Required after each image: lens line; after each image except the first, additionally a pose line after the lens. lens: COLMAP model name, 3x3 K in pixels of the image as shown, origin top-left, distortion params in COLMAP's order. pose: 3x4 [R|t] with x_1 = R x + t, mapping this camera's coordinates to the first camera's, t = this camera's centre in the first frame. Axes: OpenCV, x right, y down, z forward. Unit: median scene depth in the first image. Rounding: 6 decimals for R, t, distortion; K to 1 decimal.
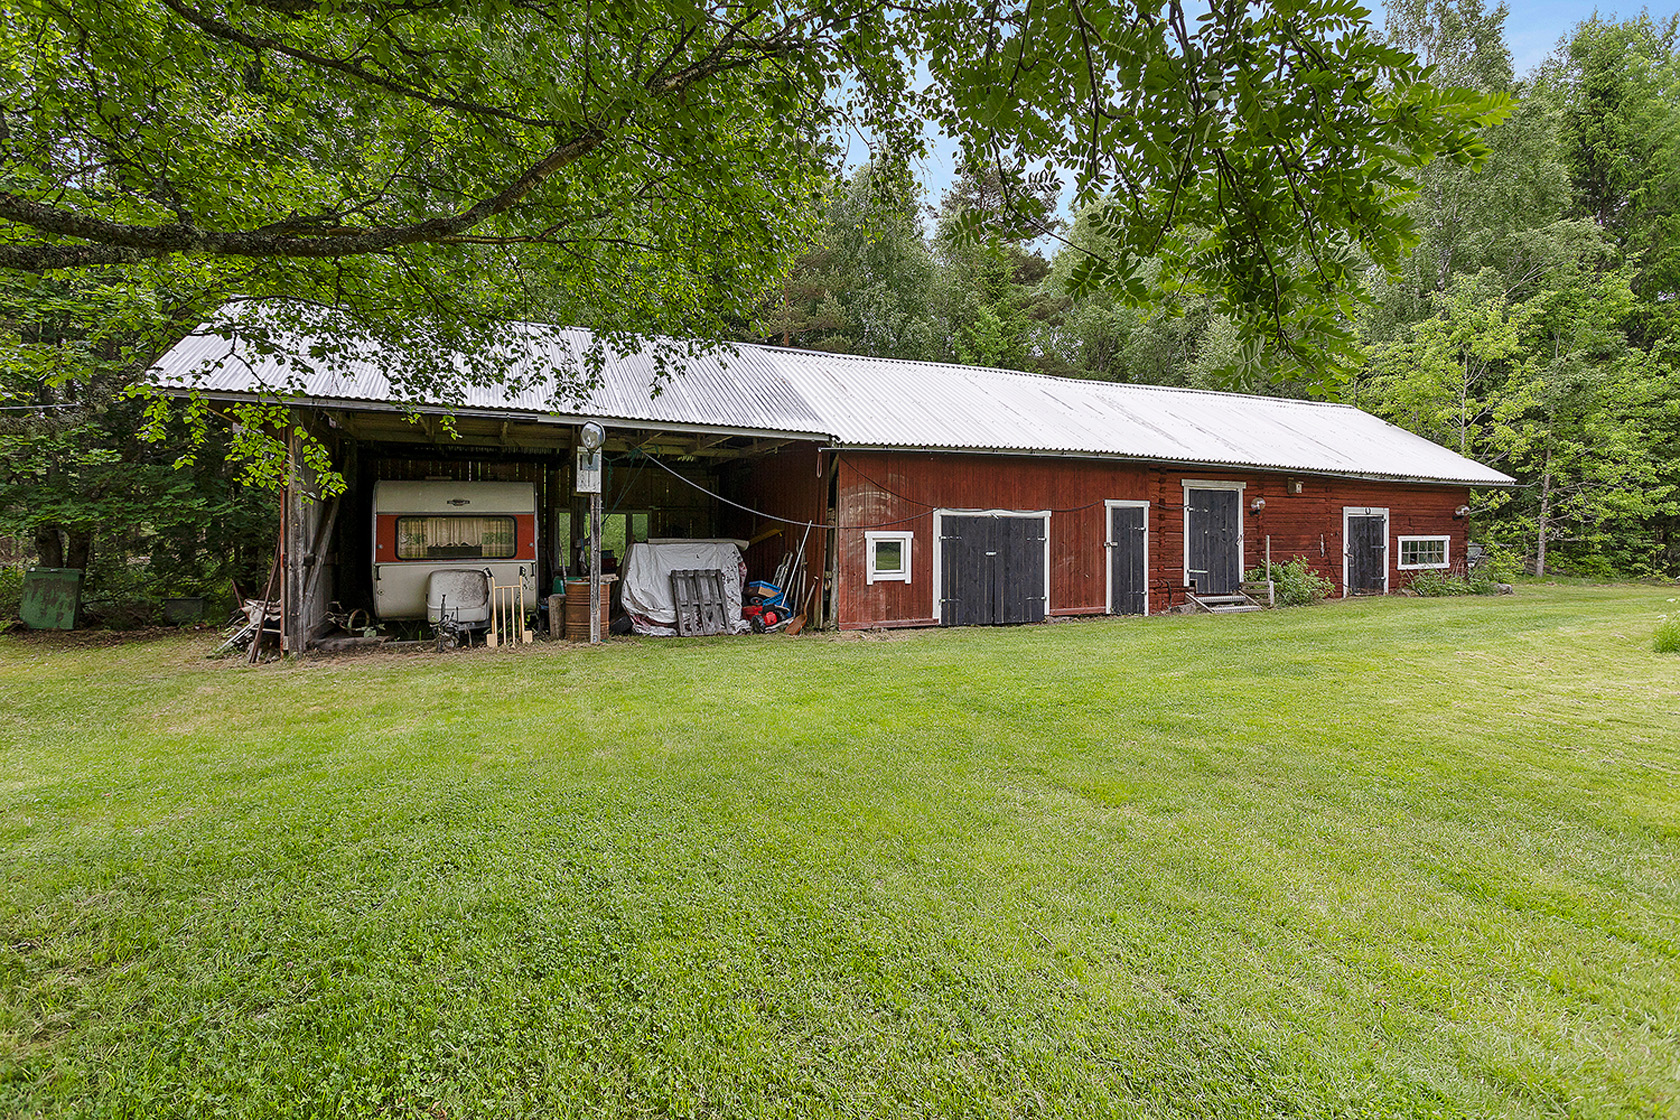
lens RADIAL K [[795.8, 0, 838.5], [0, 795.8, 541.4], [0, 0, 1]] dist [-0.000331, -0.000135]
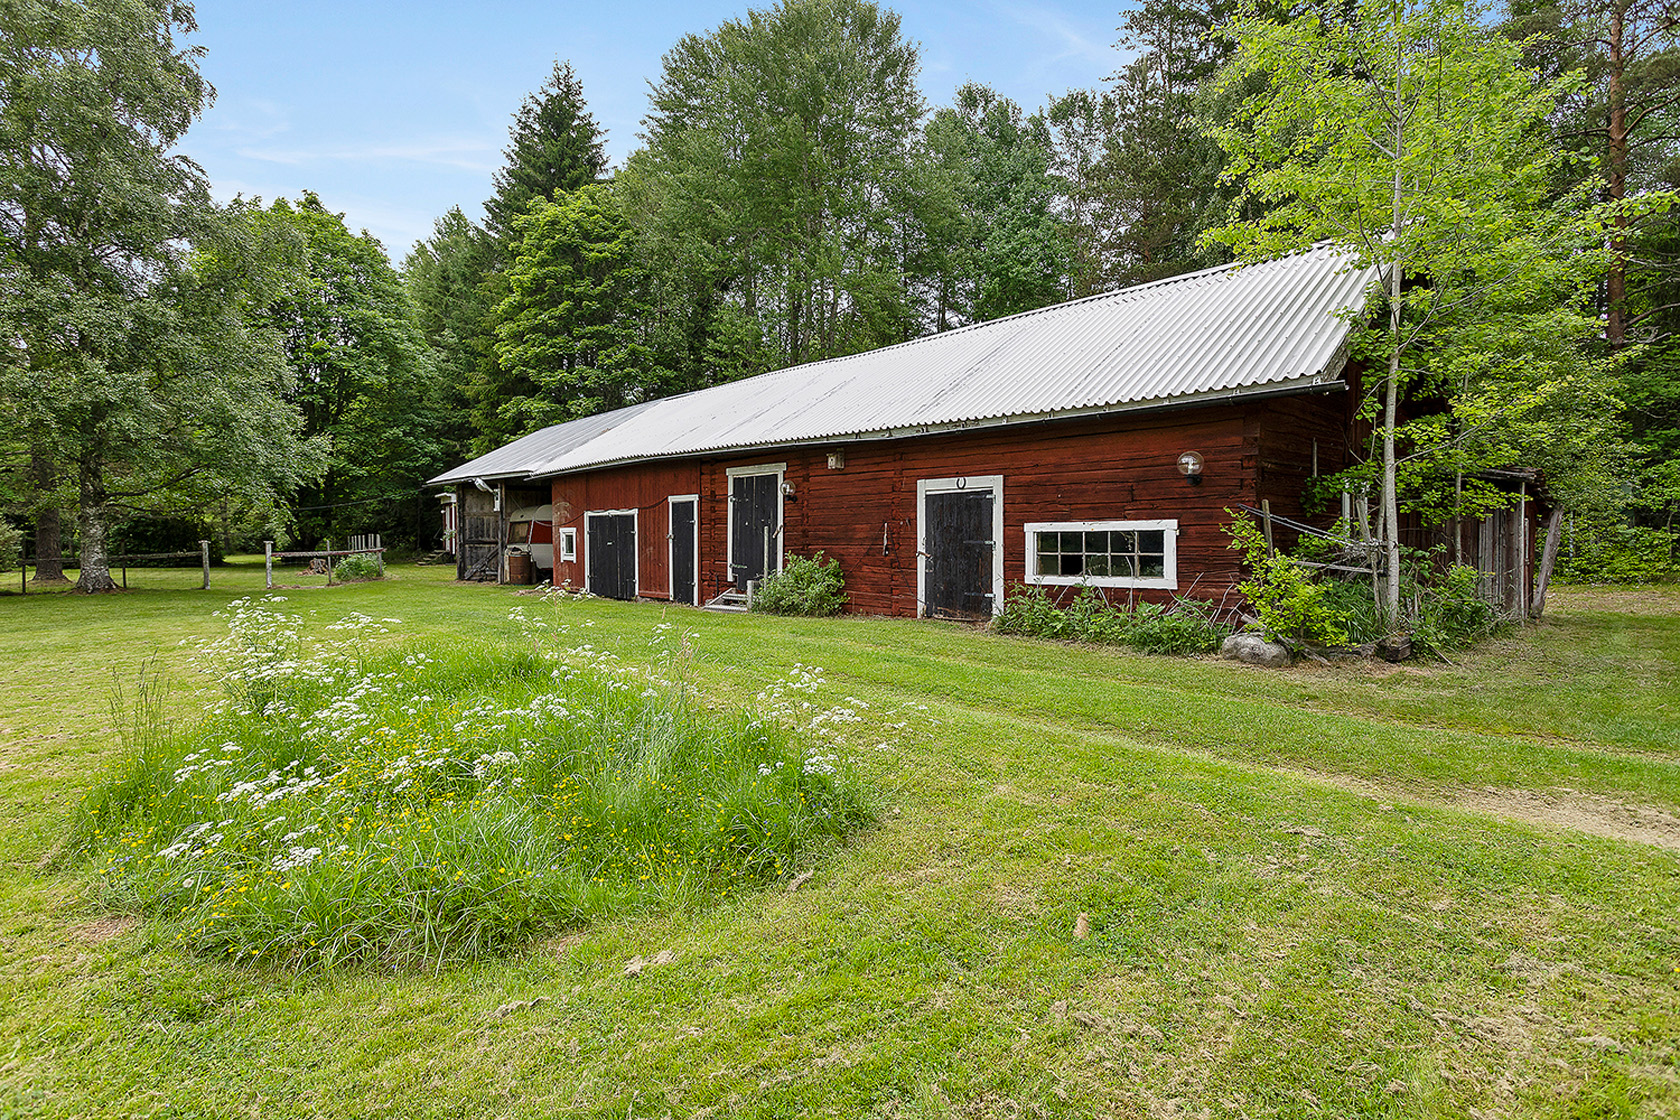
lens RADIAL K [[795.8, 0, 838.5], [0, 795.8, 541.4], [0, 0, 1]] dist [-0.000331, -0.000135]
pose [[0.343526, 0.011418, -0.939074, 1.242354], [0.008982, 0.999840, 0.015442, -0.003924], [0.939100, -0.013739, 0.343369, 0.720779]]
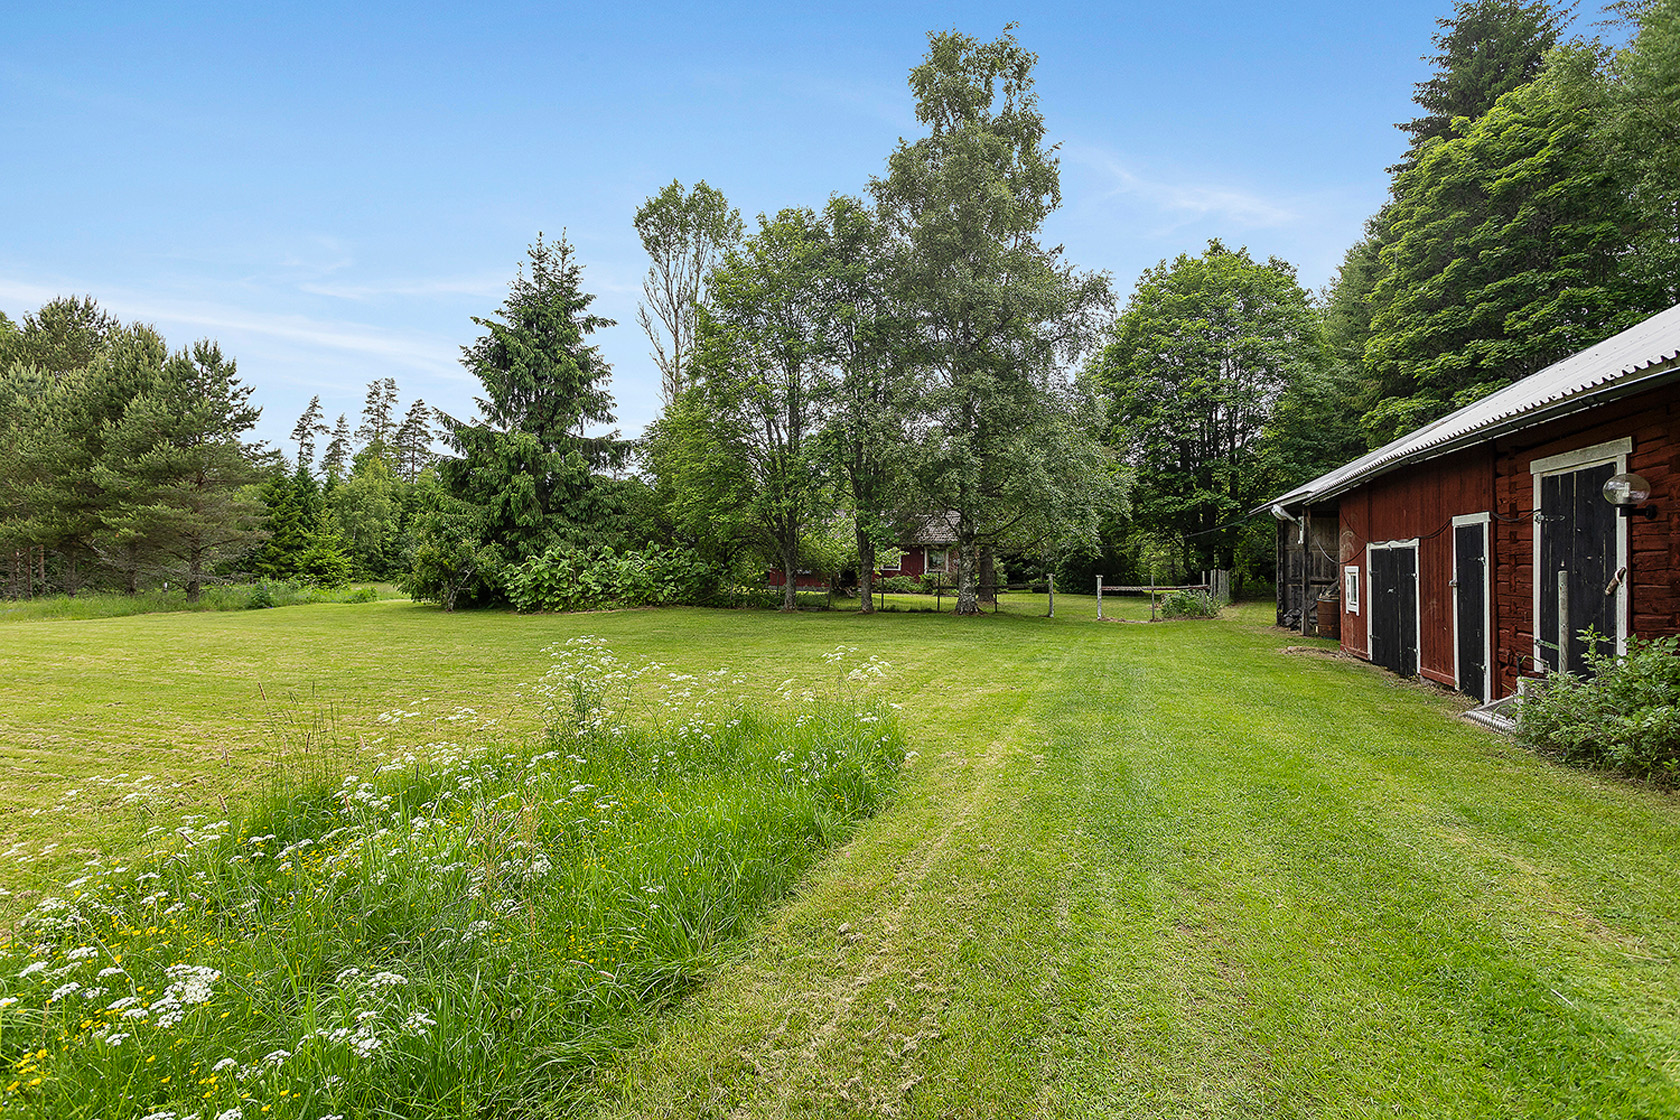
lens RADIAL K [[795.8, 0, 838.5], [0, 795.8, 541.4], [0, 0, 1]] dist [-0.000331, -0.000135]
pose [[-0.689150, -0.022301, -0.724275, 1.006251], [-0.000373, 0.999537, -0.030422, -0.009609], [0.724619, -0.020695, -0.688839, 0.930168]]
